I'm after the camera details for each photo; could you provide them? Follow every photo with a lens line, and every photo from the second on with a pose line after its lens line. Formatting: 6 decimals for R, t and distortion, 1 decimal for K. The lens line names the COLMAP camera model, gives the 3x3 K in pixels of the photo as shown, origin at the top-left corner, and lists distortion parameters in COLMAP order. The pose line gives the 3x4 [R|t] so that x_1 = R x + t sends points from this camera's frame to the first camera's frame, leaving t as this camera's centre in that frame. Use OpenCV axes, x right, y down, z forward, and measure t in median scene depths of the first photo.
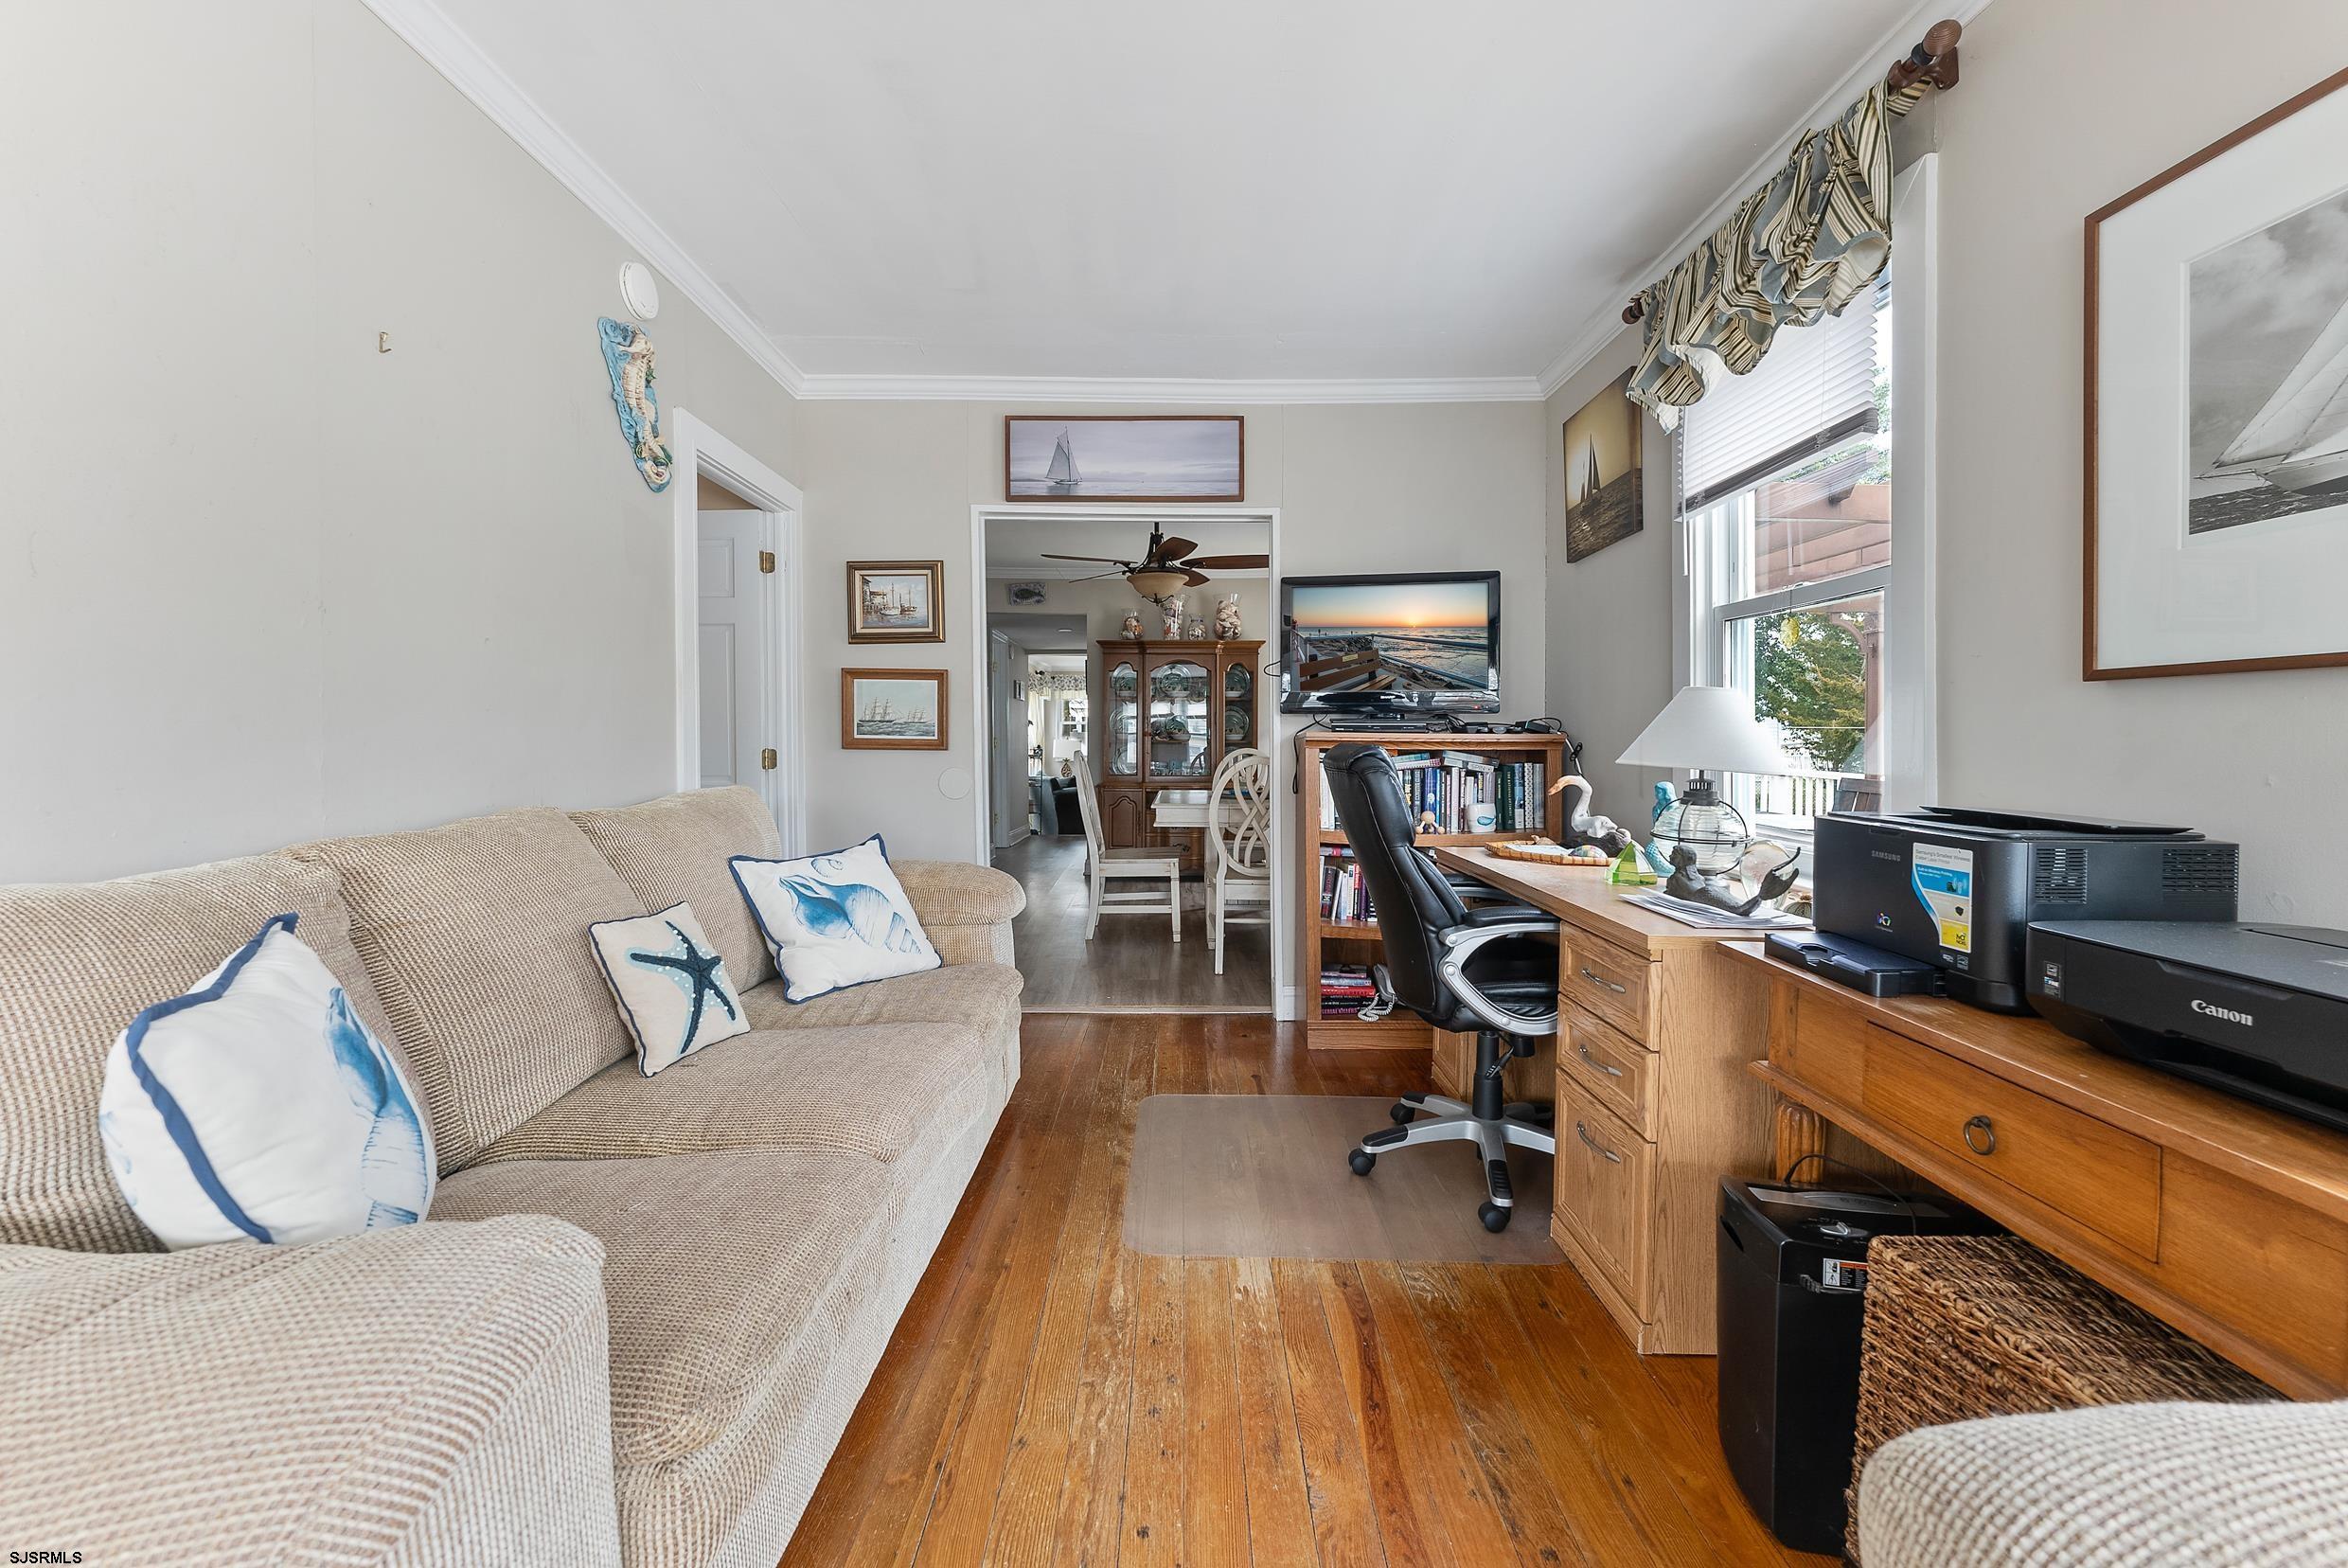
lens RADIAL K [[957.3, 0, 1152.6], [0, 957.3, 741.8], [0, 0, 1]] dist [-0.000084, -0.001316]
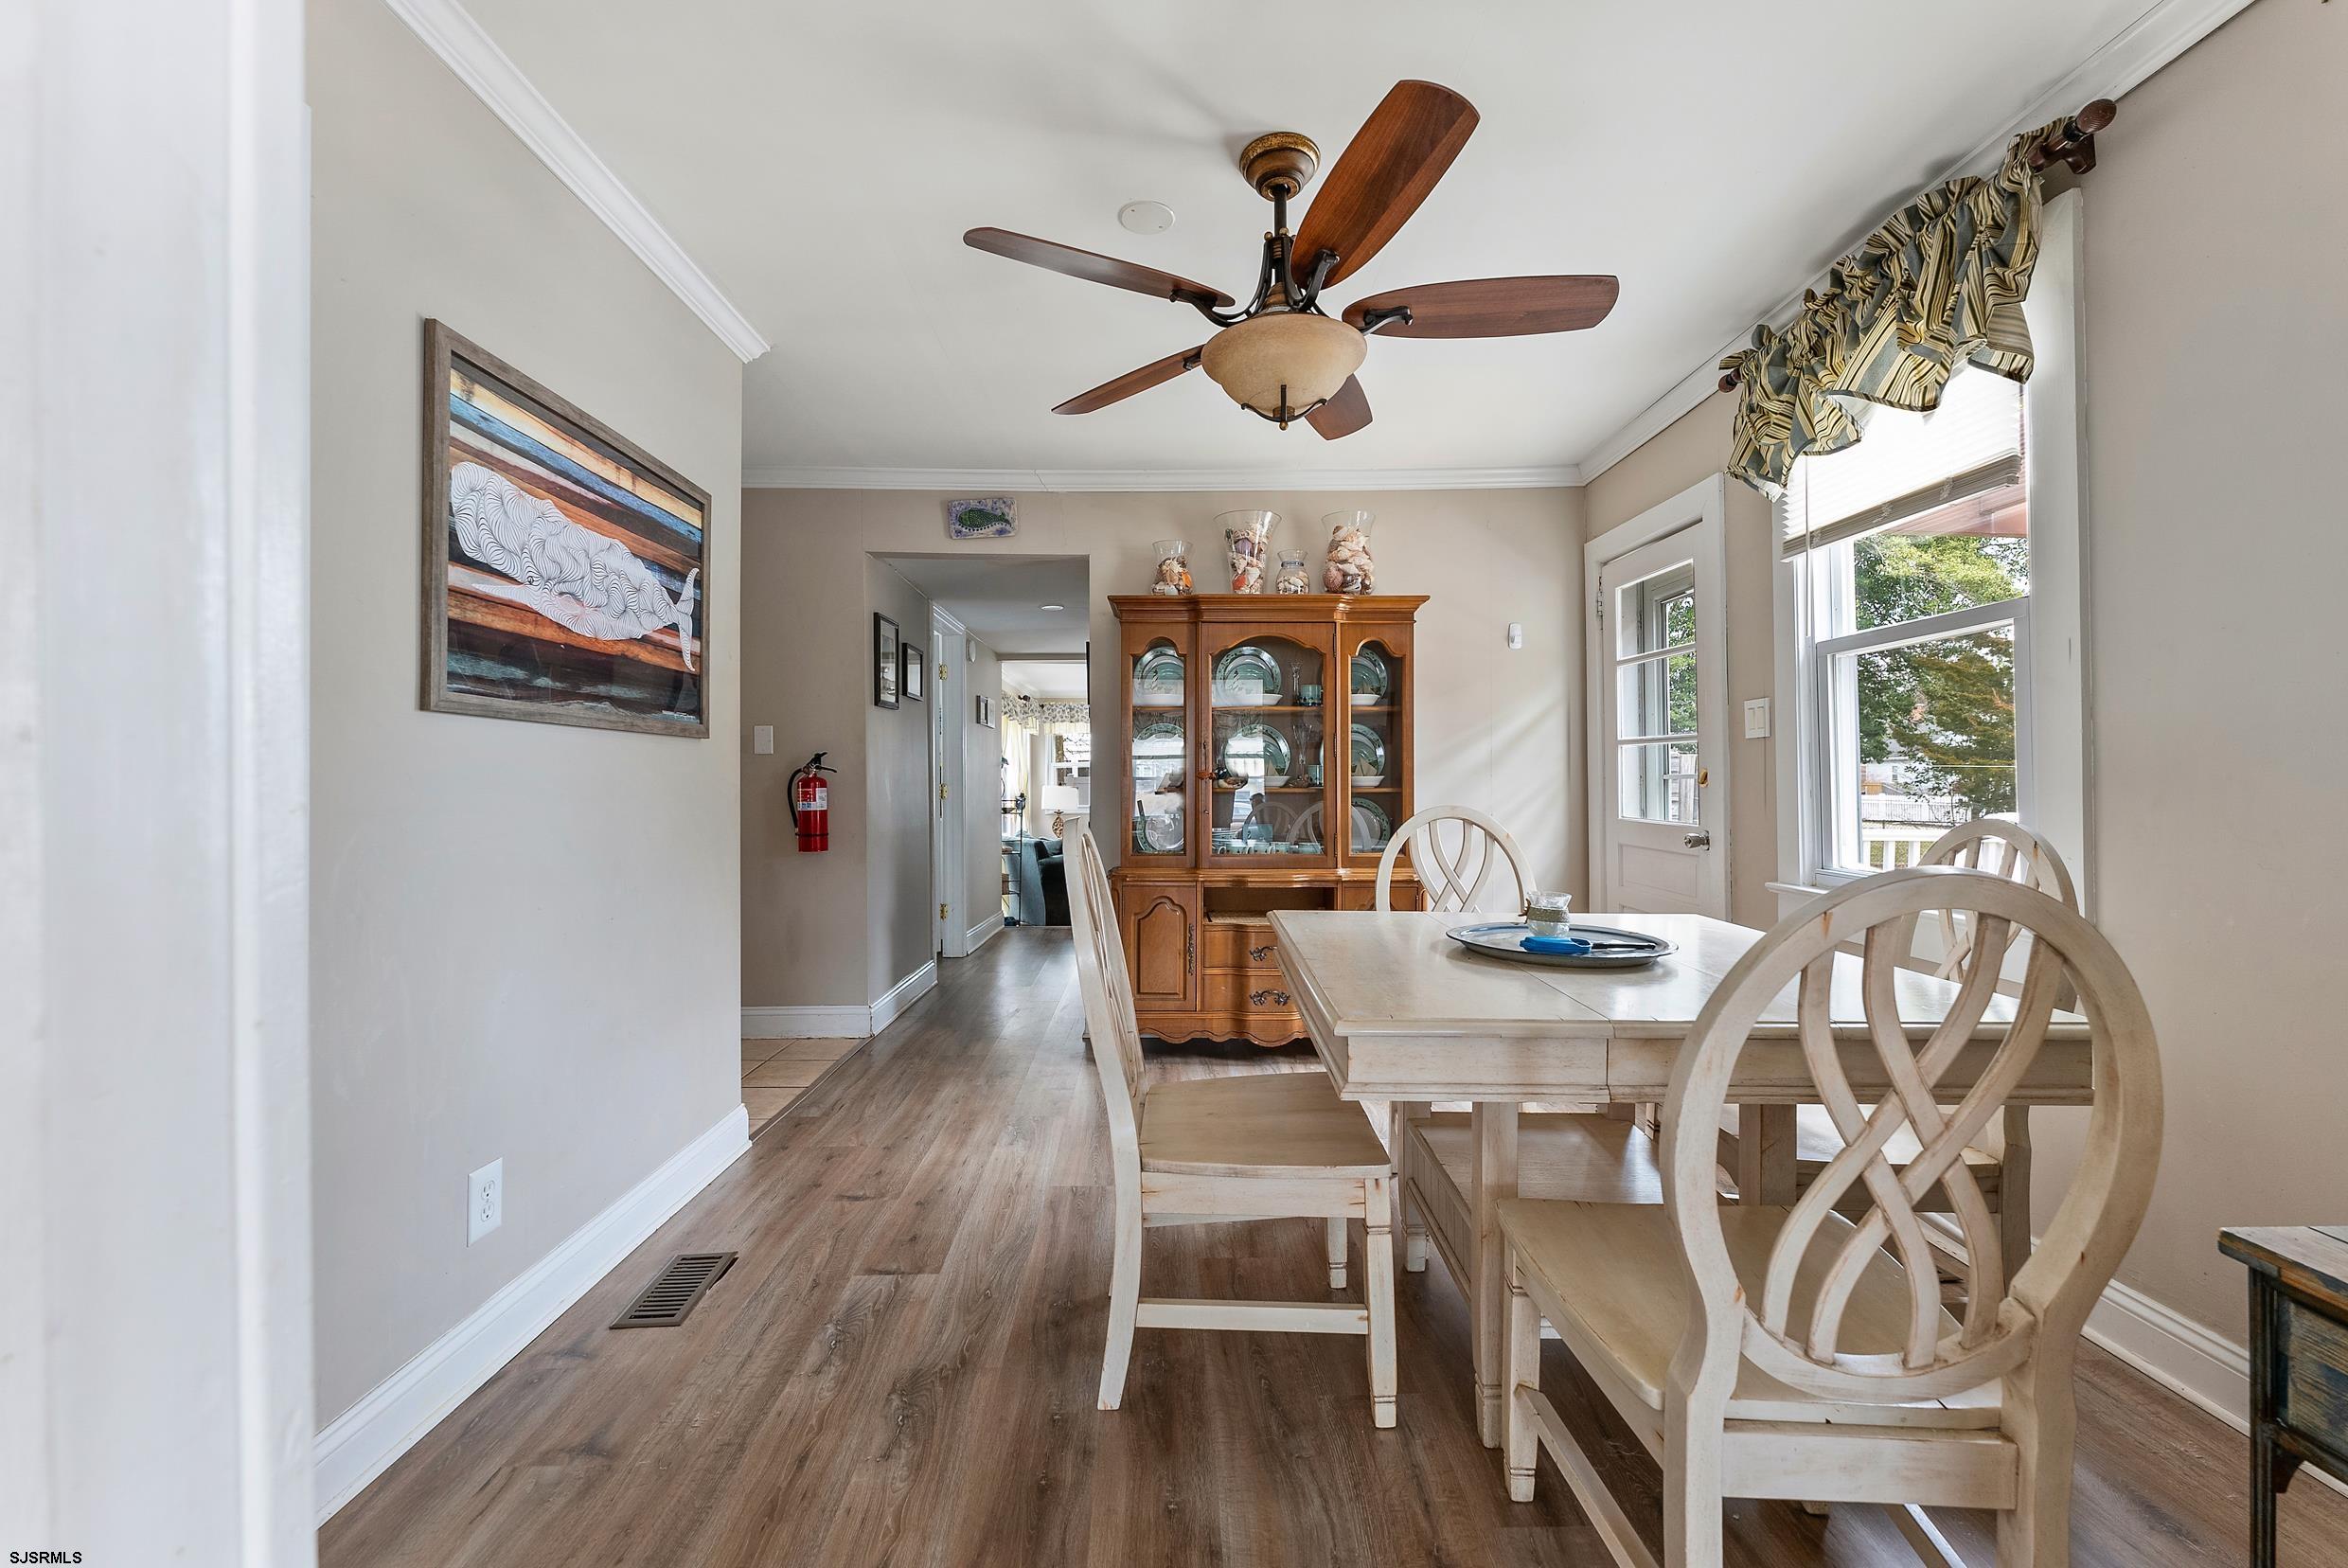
lens RADIAL K [[957.3, 0, 1178.9], [0, 957.3, 777.2], [0, 0, 1]] dist [-0.000084, -0.001316]
pose [[0.999572, 0.000227, 0.029248, -0.021564], [0.000225, 0.999881, -0.015454, 0.001751], [-0.029248, 0.015454, 0.999453, 0.291947]]
